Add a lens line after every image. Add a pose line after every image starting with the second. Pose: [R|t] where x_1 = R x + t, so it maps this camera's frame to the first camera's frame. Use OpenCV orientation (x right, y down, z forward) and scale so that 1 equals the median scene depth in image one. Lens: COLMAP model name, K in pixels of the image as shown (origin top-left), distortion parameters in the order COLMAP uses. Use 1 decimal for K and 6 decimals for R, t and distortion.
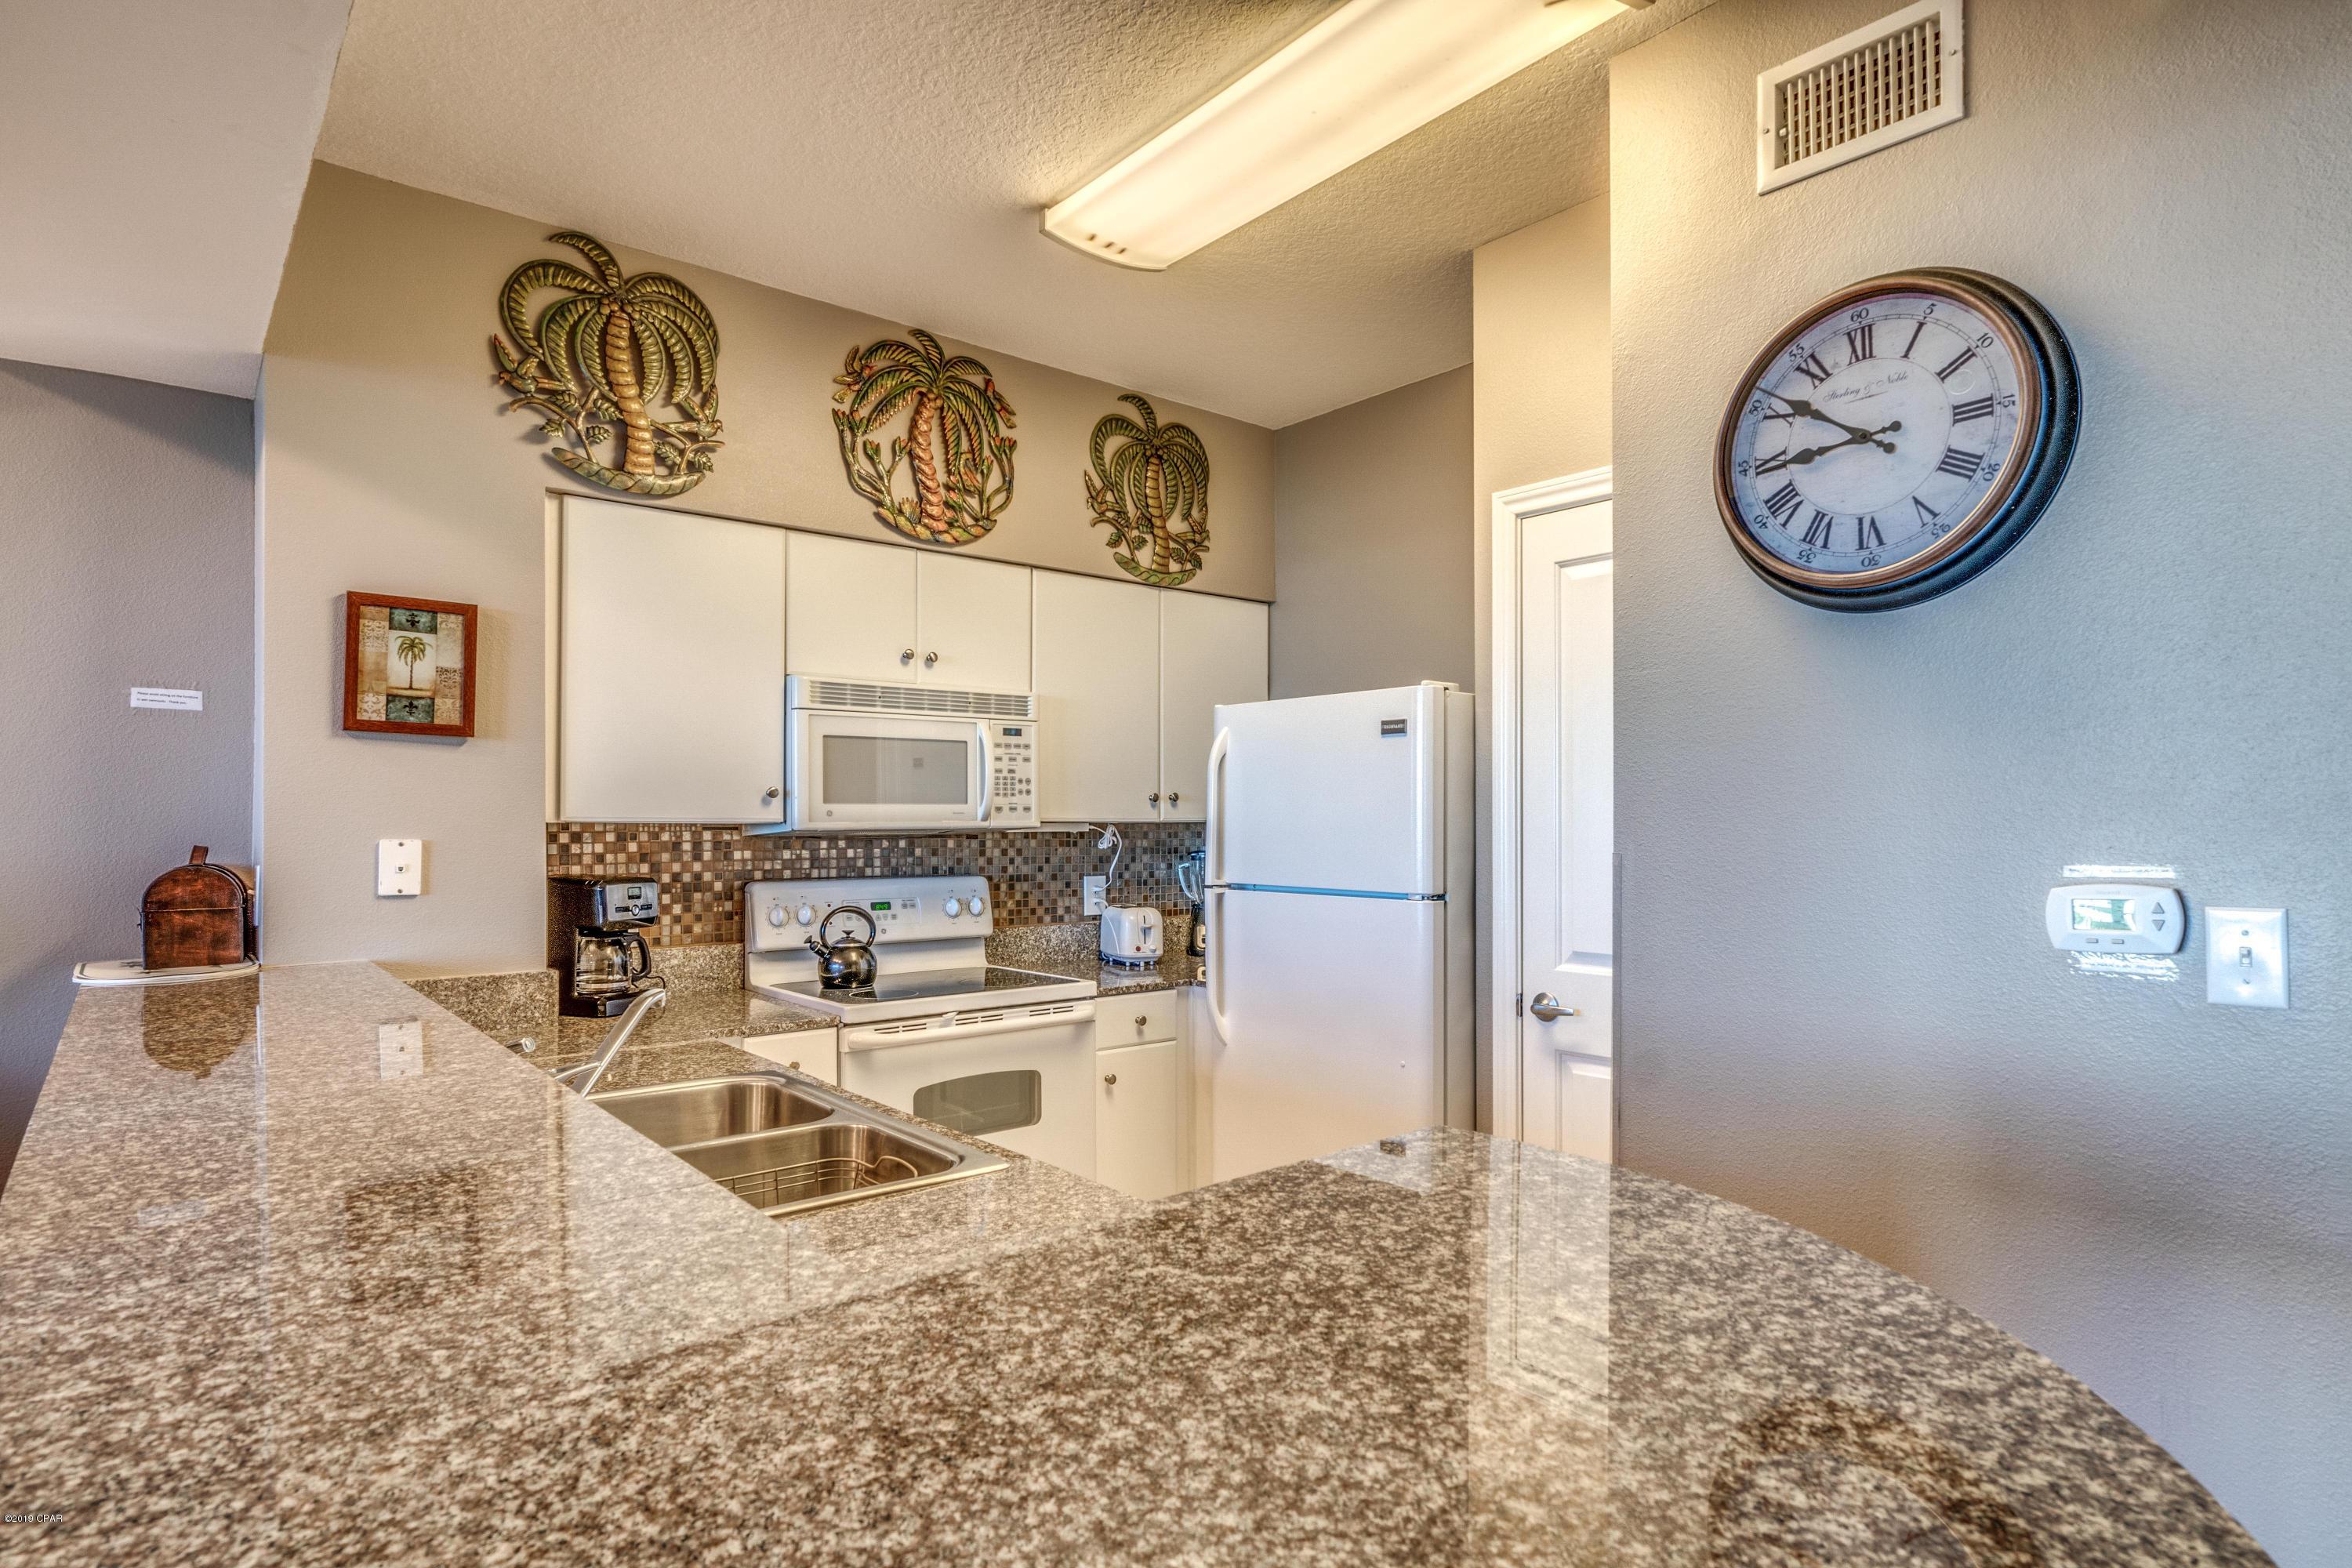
lens RADIAL K [[1232.6, 0, 1174.9], [0, 1232.6, 821.4], [0, 0, 1]] dist [0.000999, -0.000027]
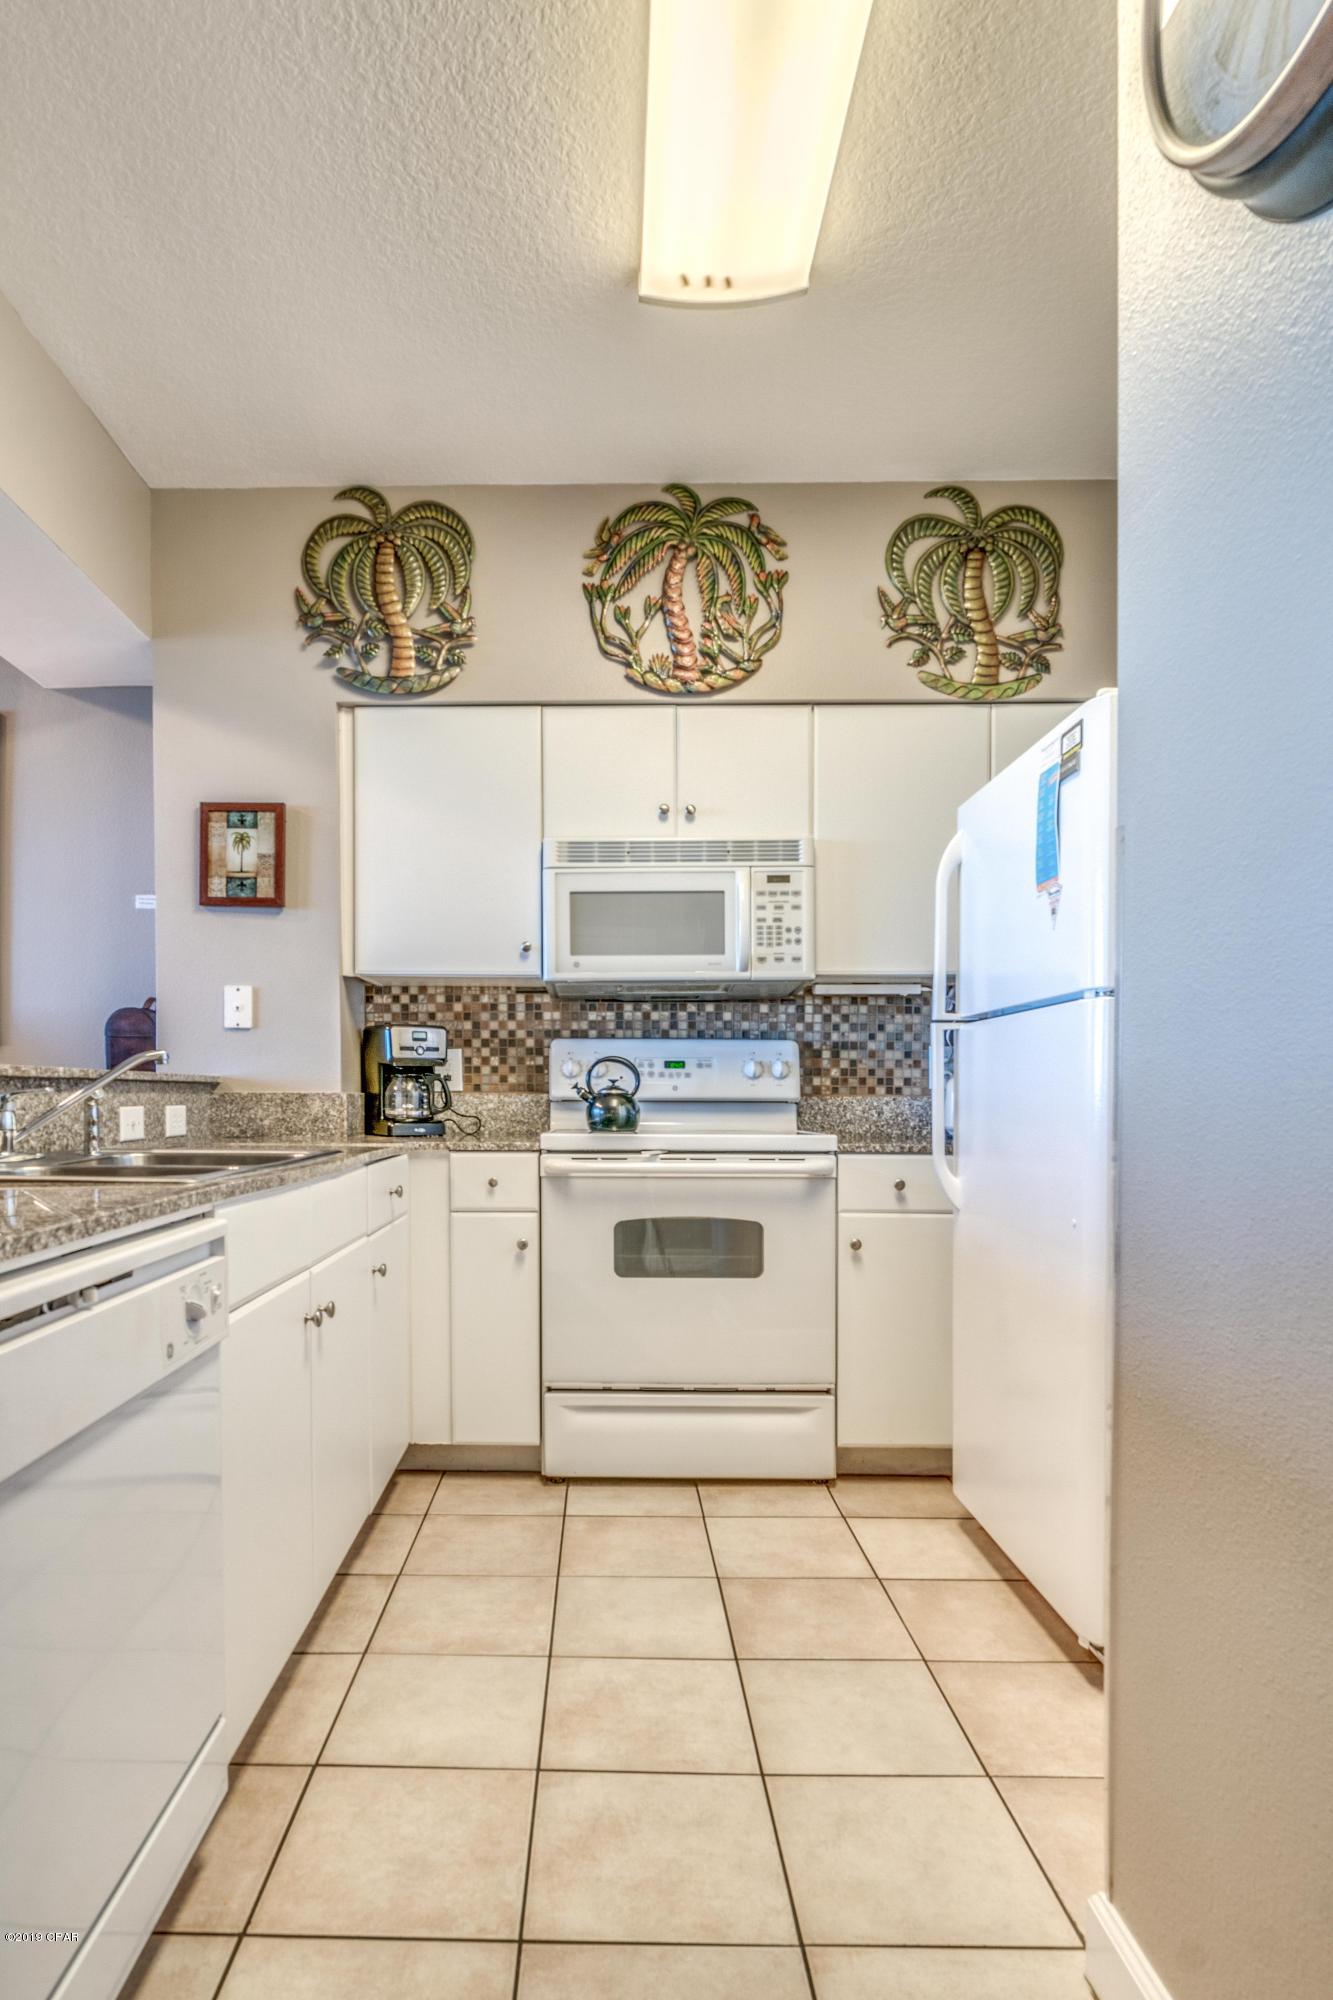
lens RADIAL K [[1098.1, 0, 583.7], [0, 1098.1, 1126.3], [0, 0, 1]] dist [-0.001635, -0.000895]
pose [[0.754633, 0.017781, -0.655907, 0.337509], [-0.000962, 0.999662, 0.025993, 0.104127], [0.656147, -0.018984, 0.754394, 0.265448]]
